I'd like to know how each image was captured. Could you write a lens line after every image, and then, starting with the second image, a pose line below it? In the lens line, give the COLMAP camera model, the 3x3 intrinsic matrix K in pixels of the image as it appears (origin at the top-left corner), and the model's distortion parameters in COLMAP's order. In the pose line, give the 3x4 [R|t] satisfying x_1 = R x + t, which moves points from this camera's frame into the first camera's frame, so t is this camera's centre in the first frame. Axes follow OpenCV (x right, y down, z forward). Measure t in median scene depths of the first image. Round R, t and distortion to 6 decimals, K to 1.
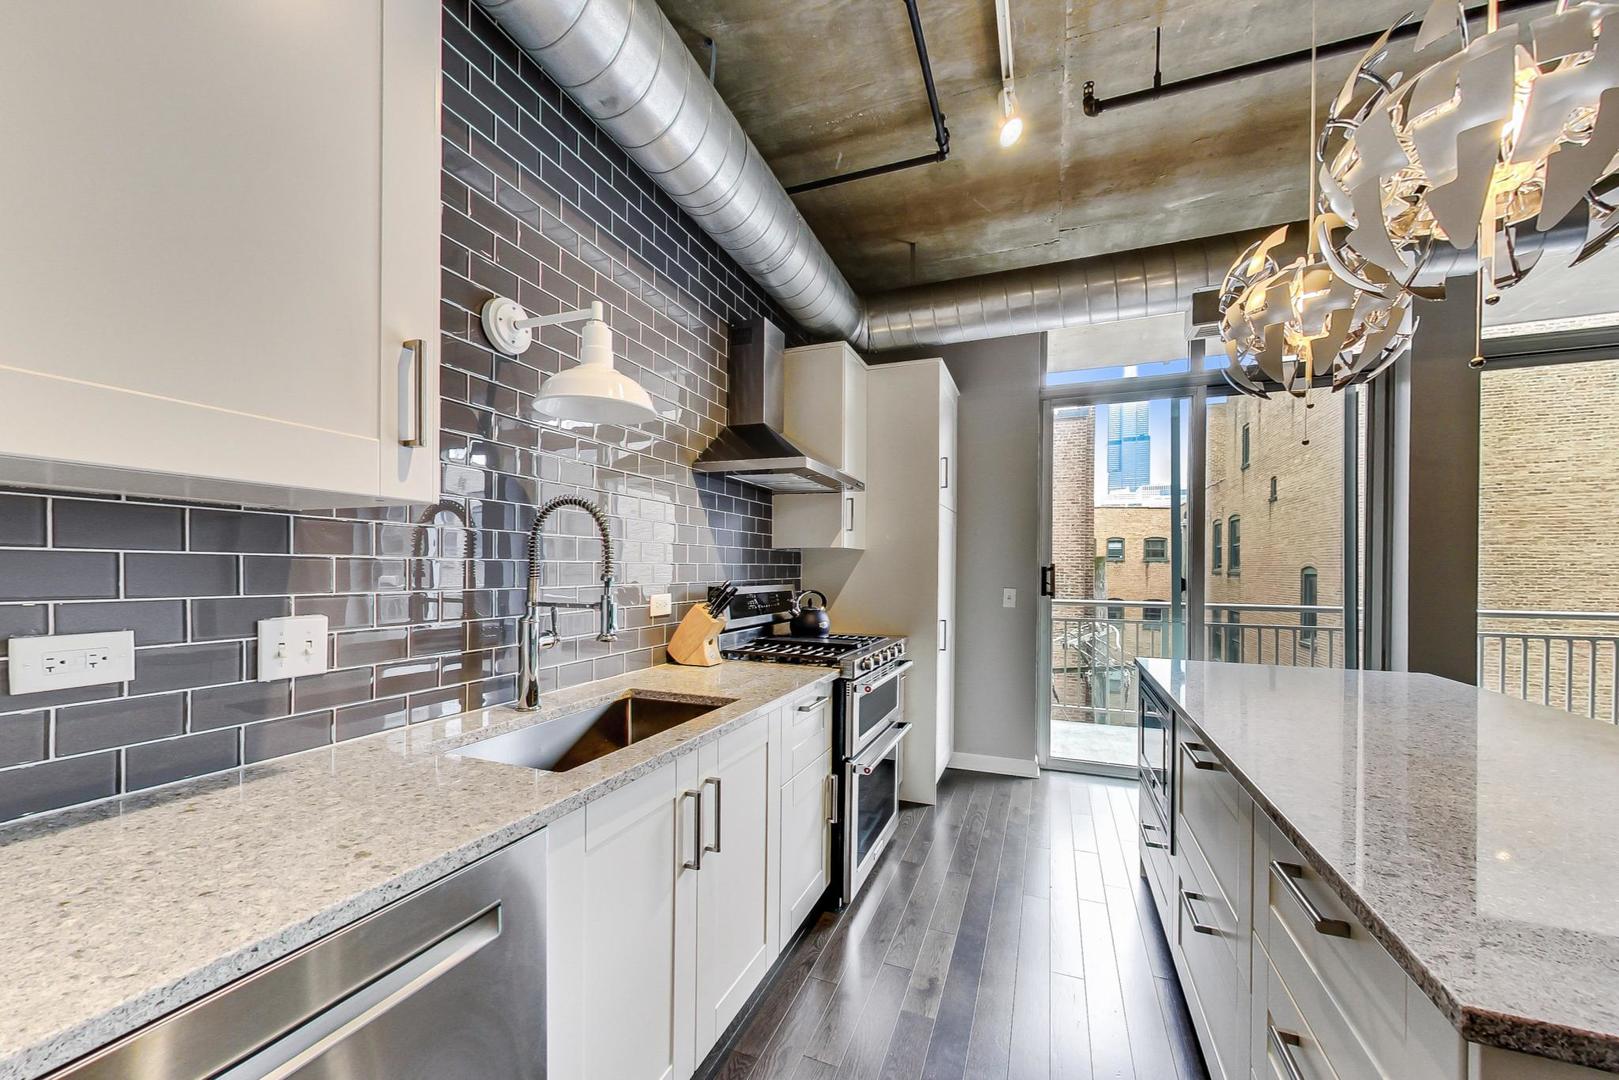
lens RADIAL K [[618.3, 0, 816.0], [0, 618.3, 576.8], [0, 0, 1]] dist [-0.002800, 0.000764]
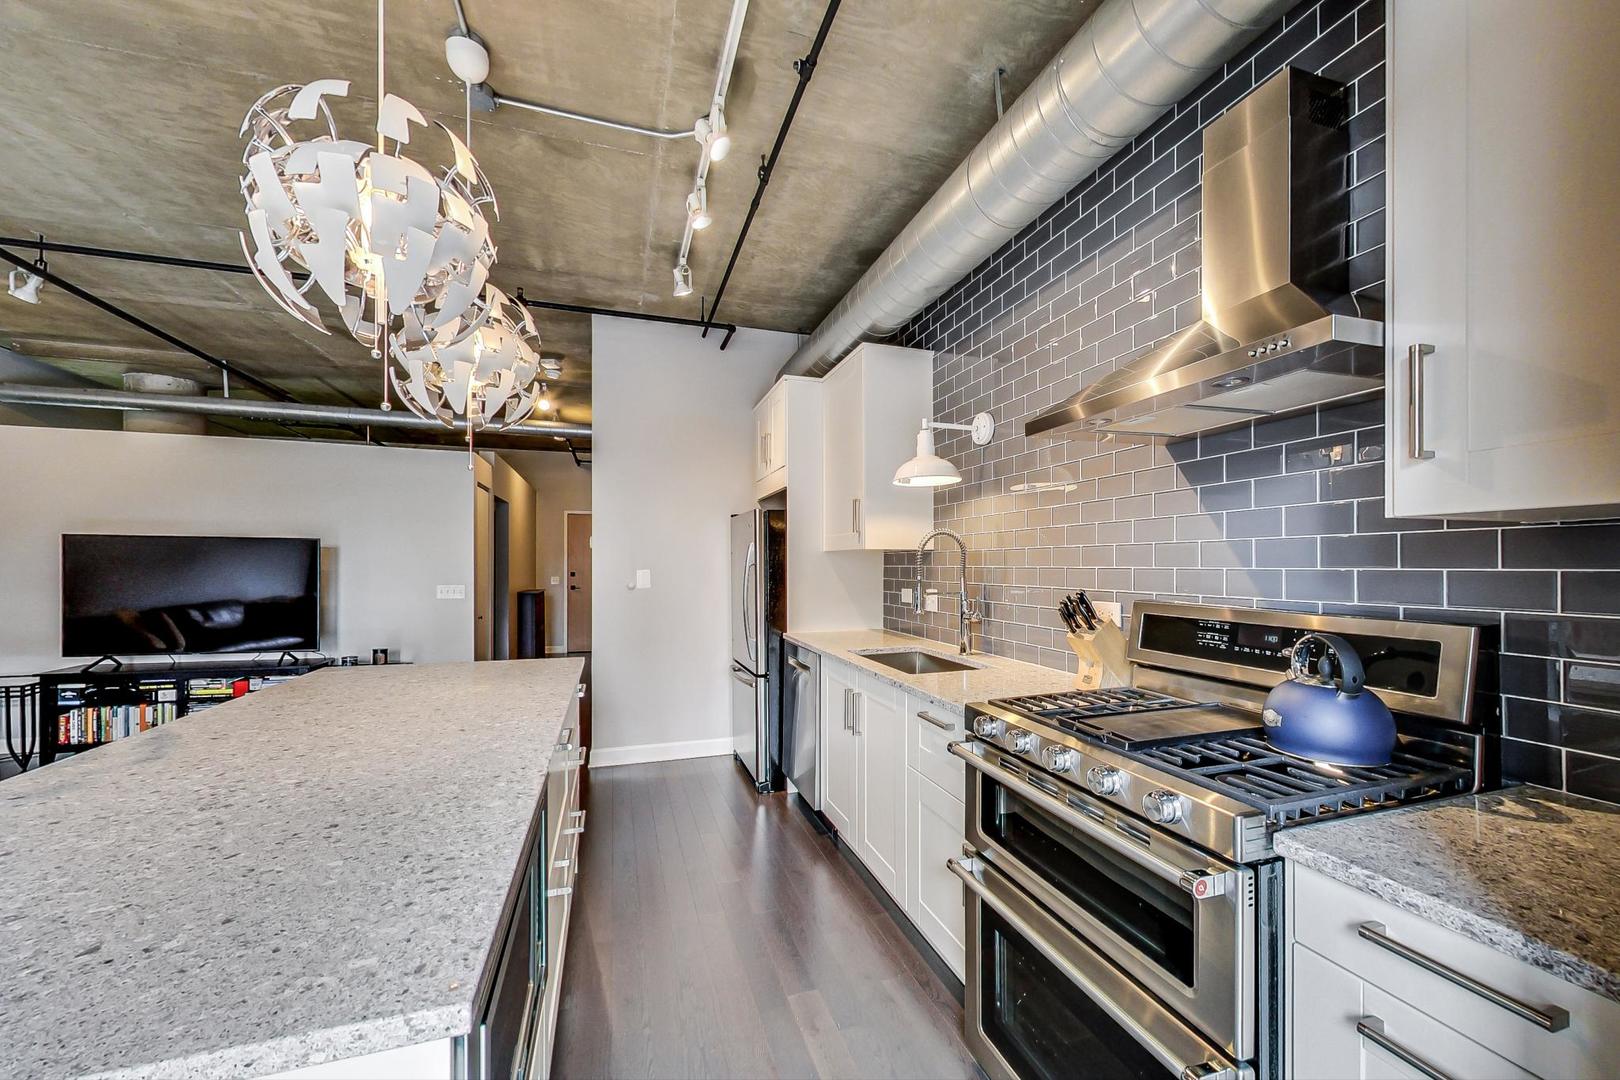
lens RADIAL K [[612.5, 0, 812.9], [0, 612.5, 560.2], [0, 0, 1]] dist [-0.001665, 0.001449]
pose [[-0.782180, -0.003582, -0.623043, 0.863963], [-0.005867, 0.999981, 0.001616, -0.044284], [0.623025, 0.004920, -0.782186, 1.942552]]
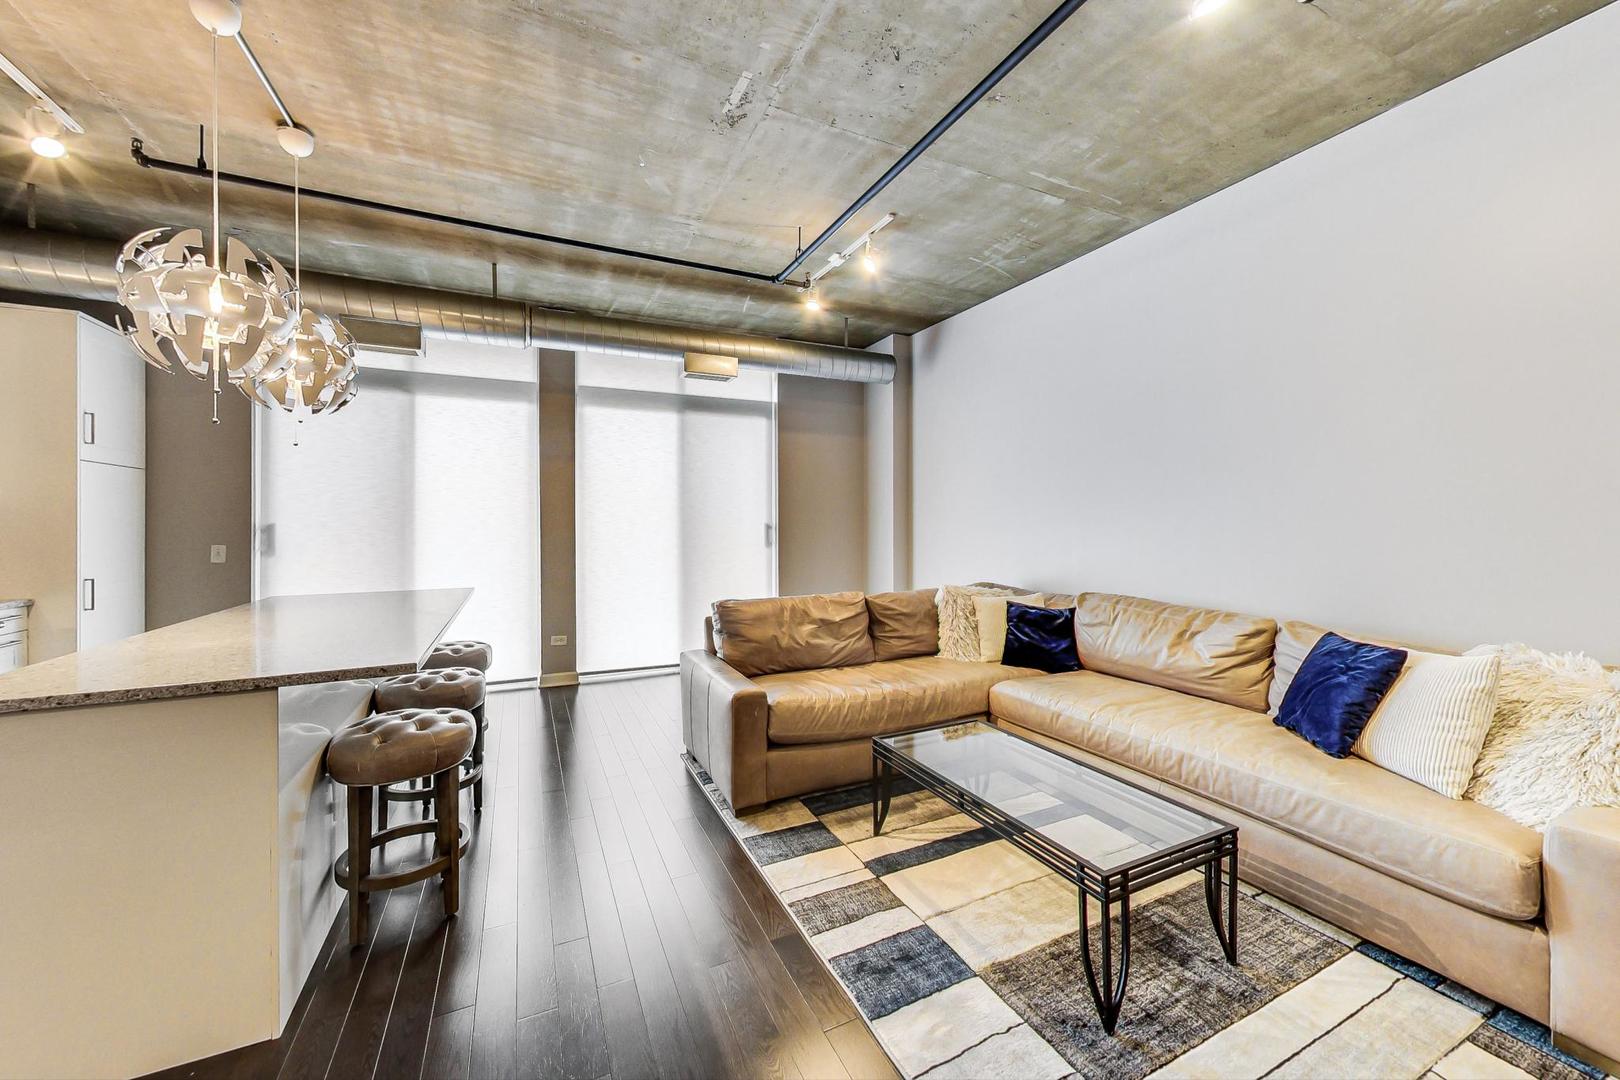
lens RADIAL K [[612.5, 0, 809.1], [0, 612.5, 531.7], [0, 0, 1]] dist [-0.001665, 0.001449]
pose [[0.693668, -0.014309, 0.720152, 0.578109], [0.014454, 0.999878, 0.005944, 0.013020], [-0.720150, 0.006286, 0.693790, -1.010378]]
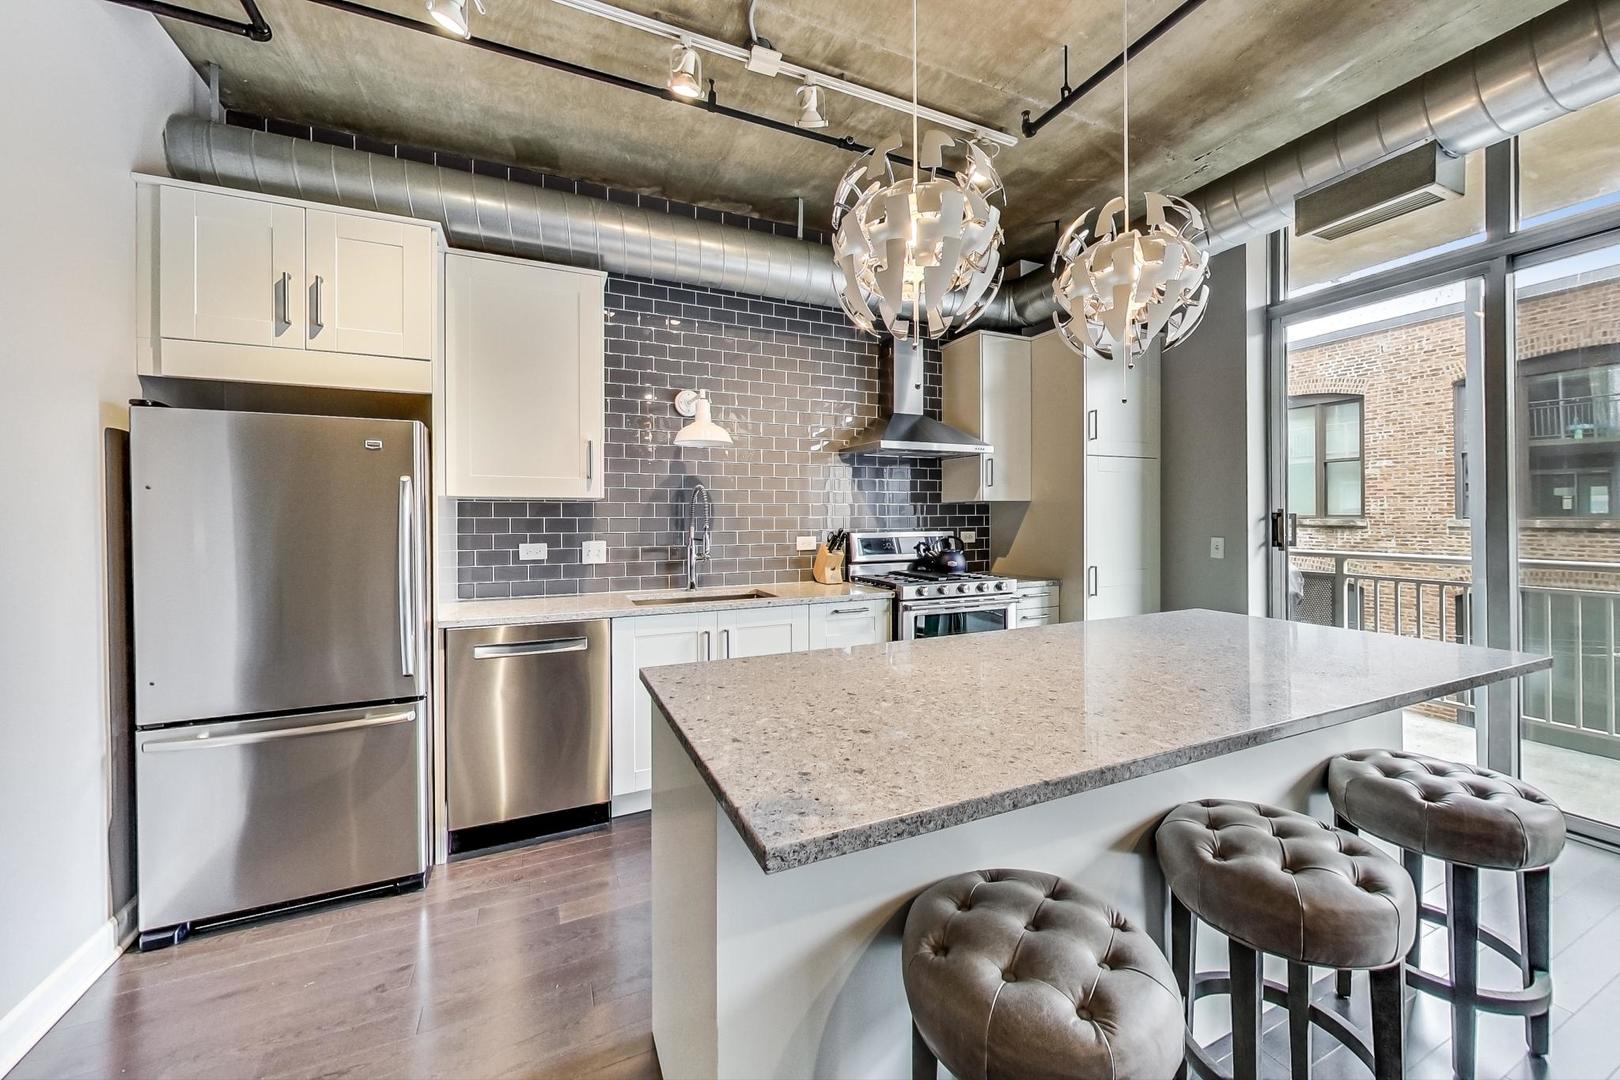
lens RADIAL K [[612.5, 0, 813.1], [0, 612.5, 514.9], [0, 0, 1]] dist [-0.001665, 0.001449]
pose [[0.716533, -0.012180, -0.697447, 1.154384], [0.001345, 0.999870, -0.016081, -0.001138], [0.697552, 0.010584, 0.716456, -0.154392]]
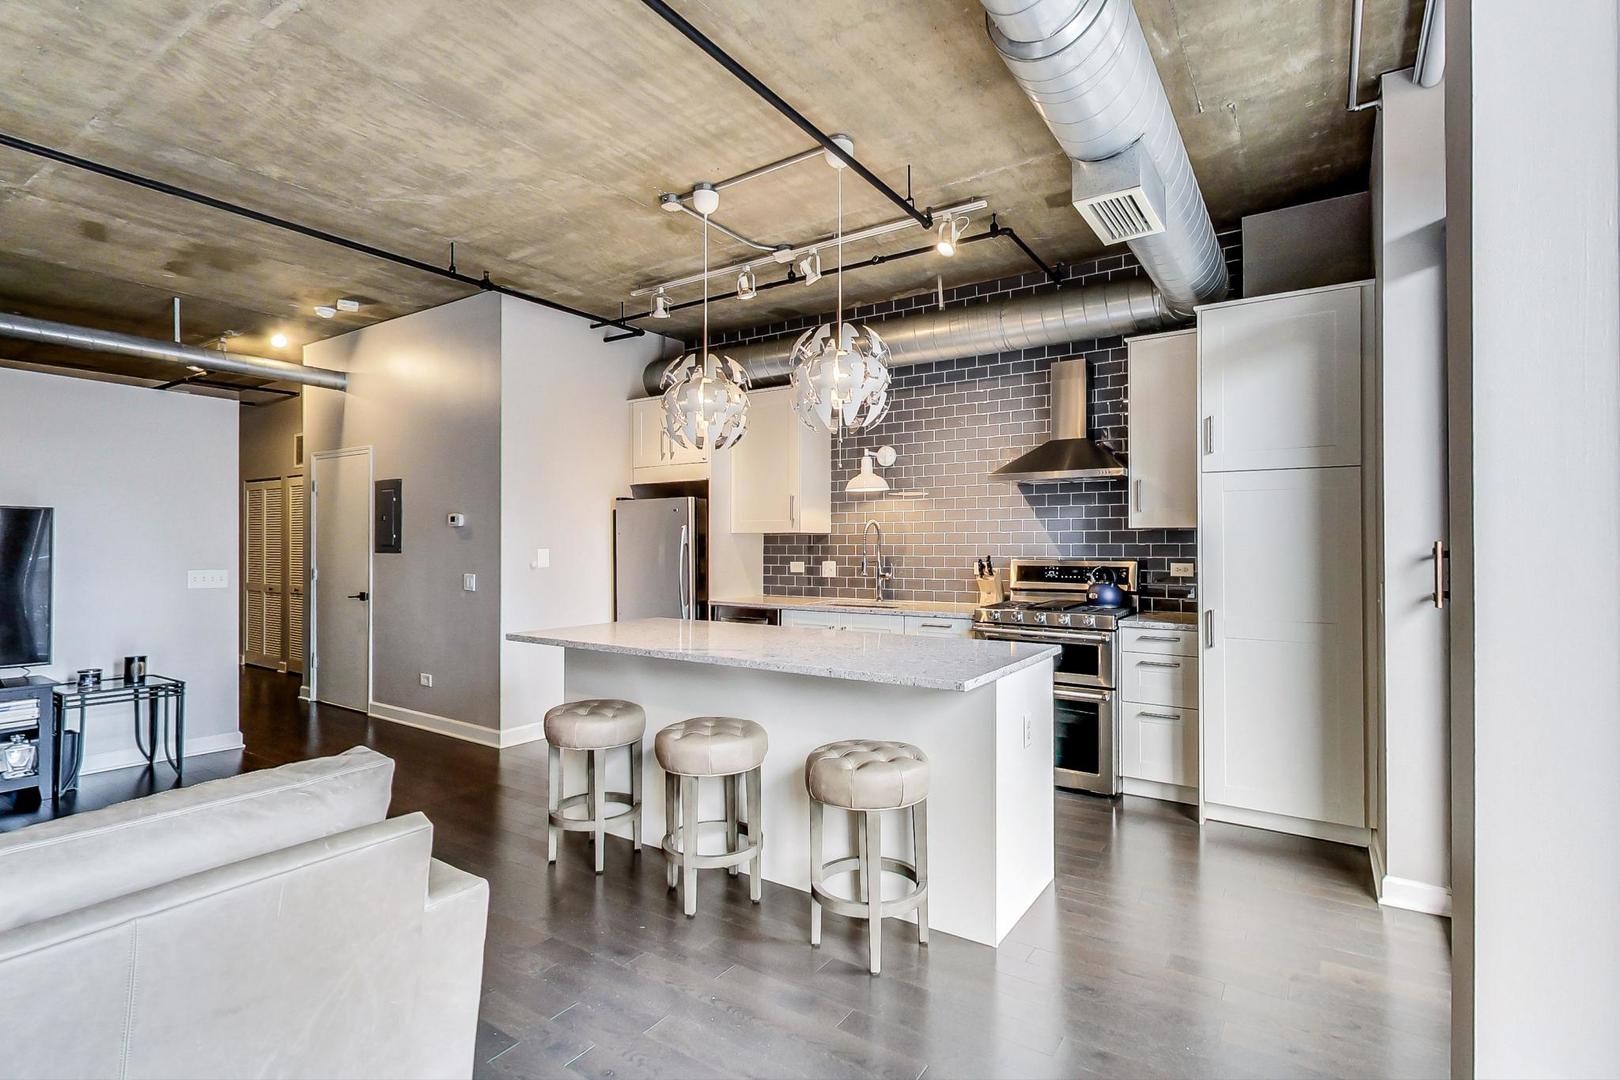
lens RADIAL K [[791.1, 0, 812.6], [0, 791.1, 537.7], [0, 0, 1]] dist [-0.005094, -0.000460]
pose [[-0.230030, -0.010415, -0.973128, 2.741612], [-0.008338, 0.999927, -0.008731, -0.025287], [0.973148, 0.006106, -0.230100, 1.421827]]
